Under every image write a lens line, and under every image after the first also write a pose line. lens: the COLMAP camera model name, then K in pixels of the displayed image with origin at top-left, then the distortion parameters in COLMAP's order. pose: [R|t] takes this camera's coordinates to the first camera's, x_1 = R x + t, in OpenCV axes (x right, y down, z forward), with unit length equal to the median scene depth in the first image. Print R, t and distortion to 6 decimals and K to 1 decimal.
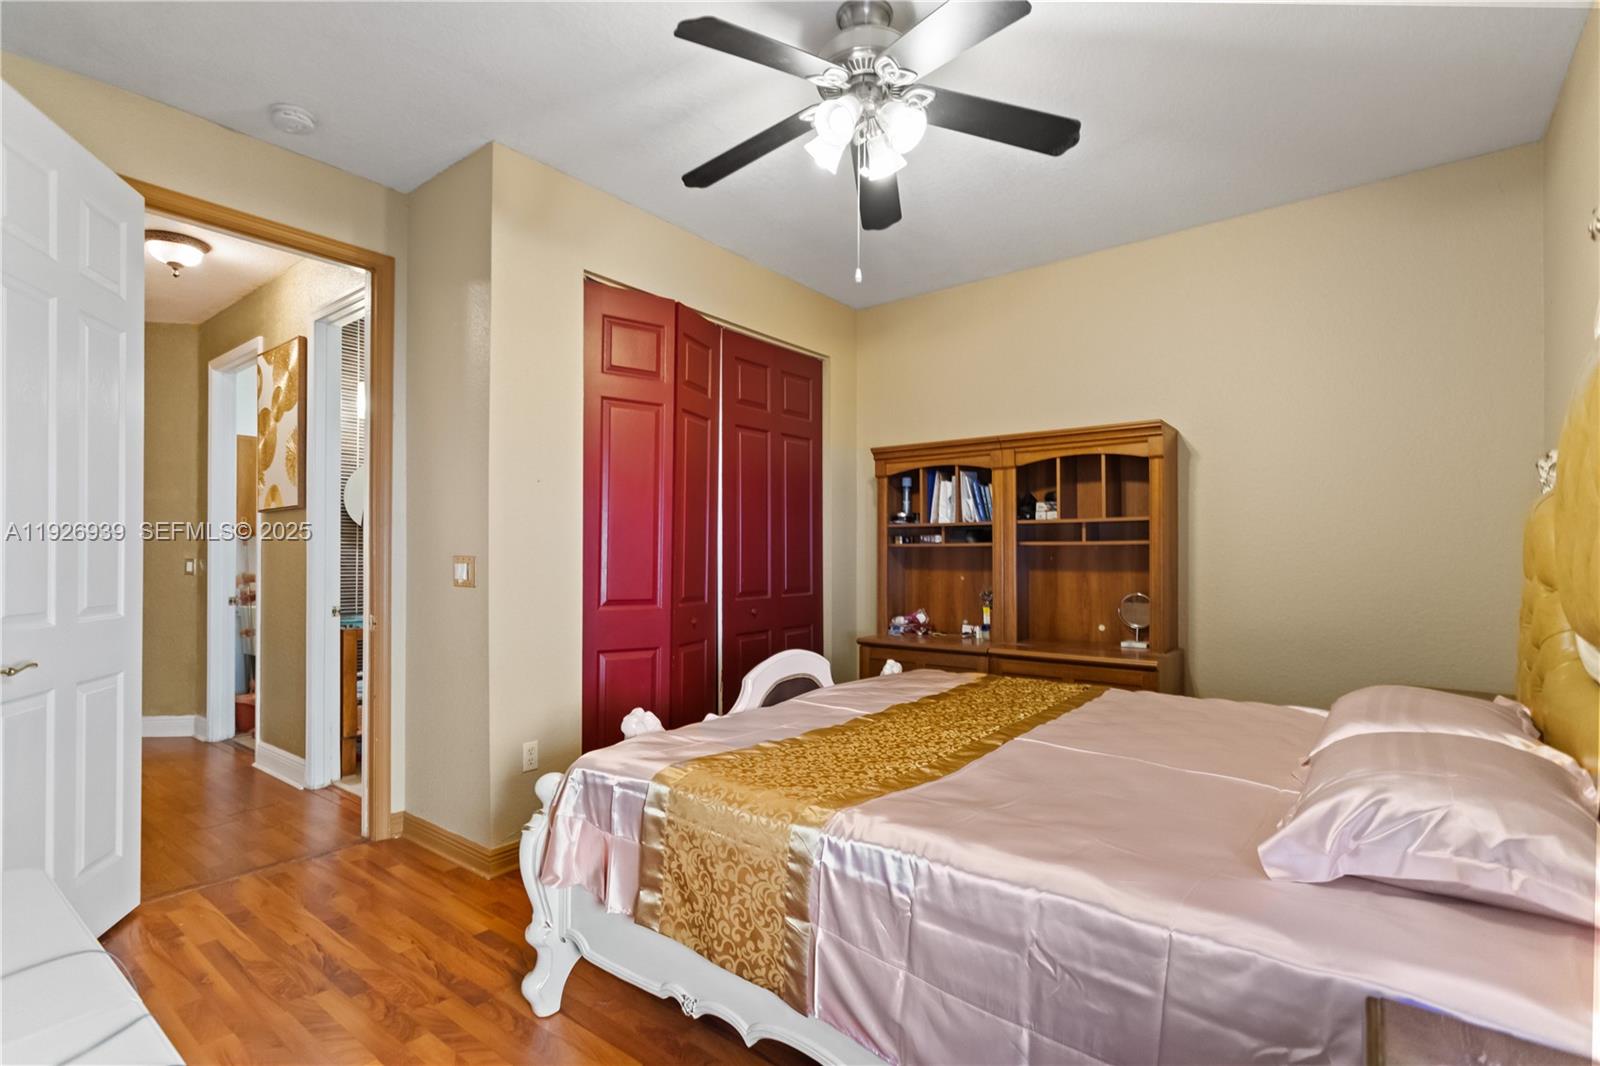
lens RADIAL K [[753.1, 0, 789.6], [0, 753.1, 546.9], [0, 0, 1]] dist [0.003235, 0.000219]
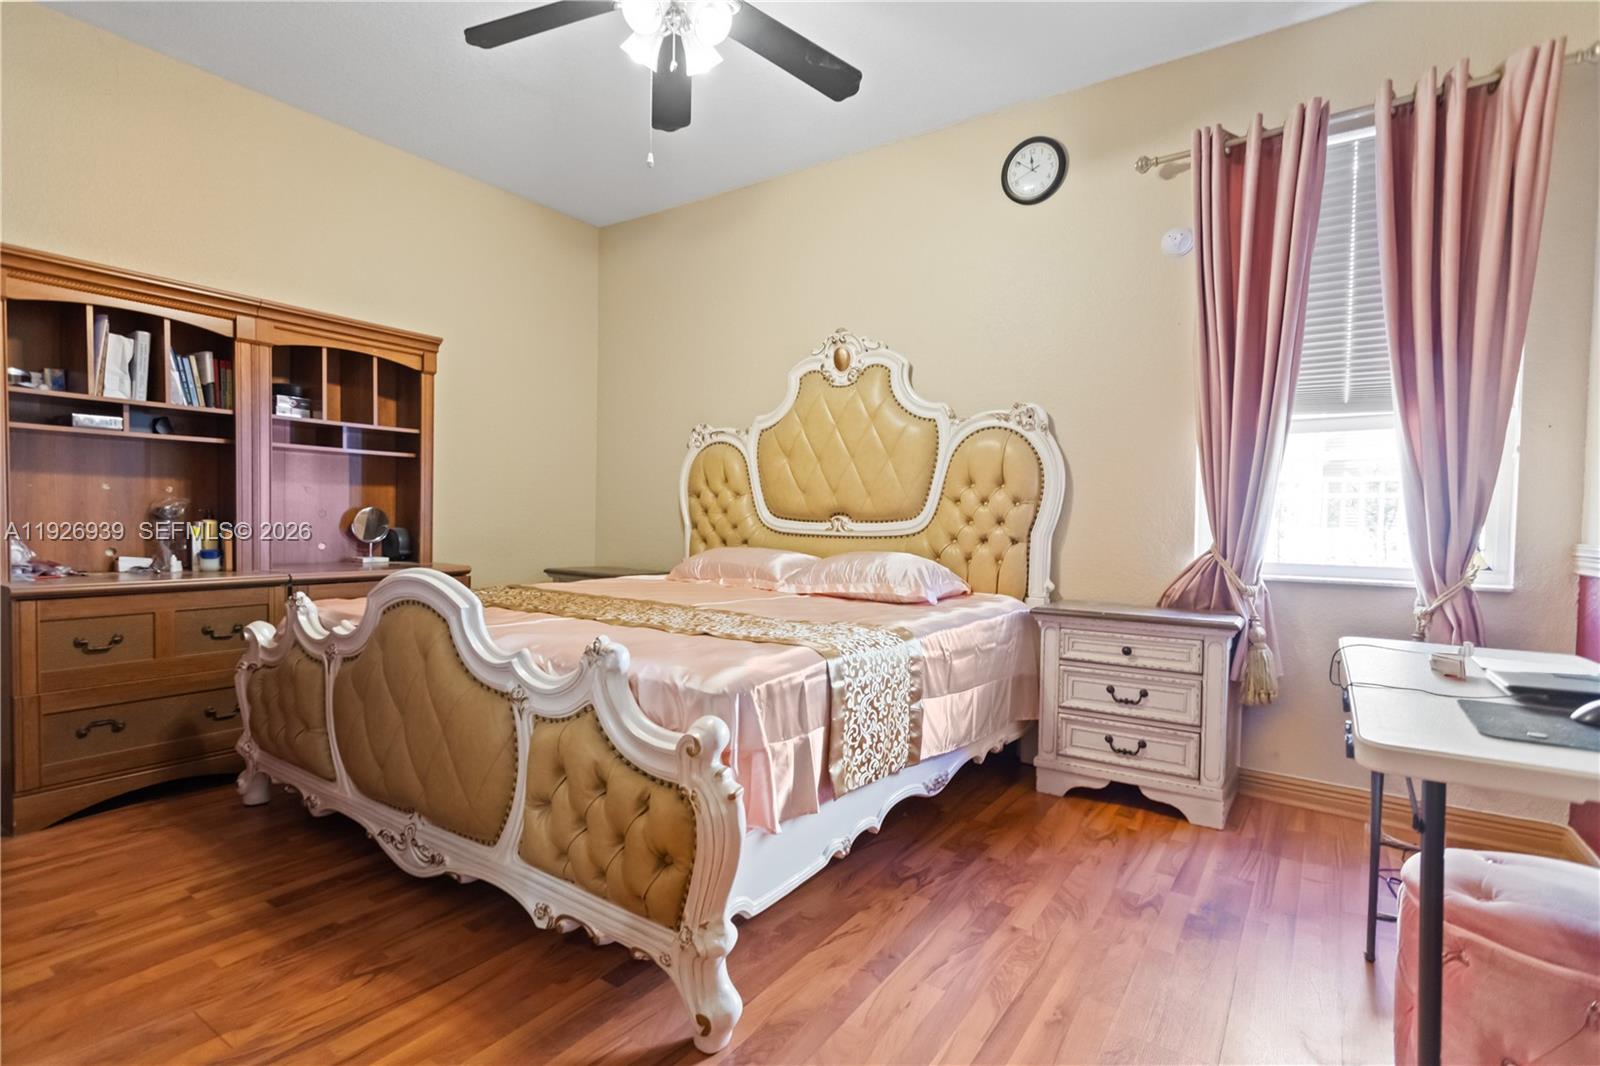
lens RADIAL K [[753.1, 0, 789.6], [0, 753.1, 546.9], [0, 0, 1]] dist [0.003235, 0.000219]
pose [[-0.045858, -0.041629, 0.998080, -1.160155], [-0.029209, 0.998760, 0.040315, 0.126374], [-0.998521, -0.027304, -0.047017, 1.100264]]
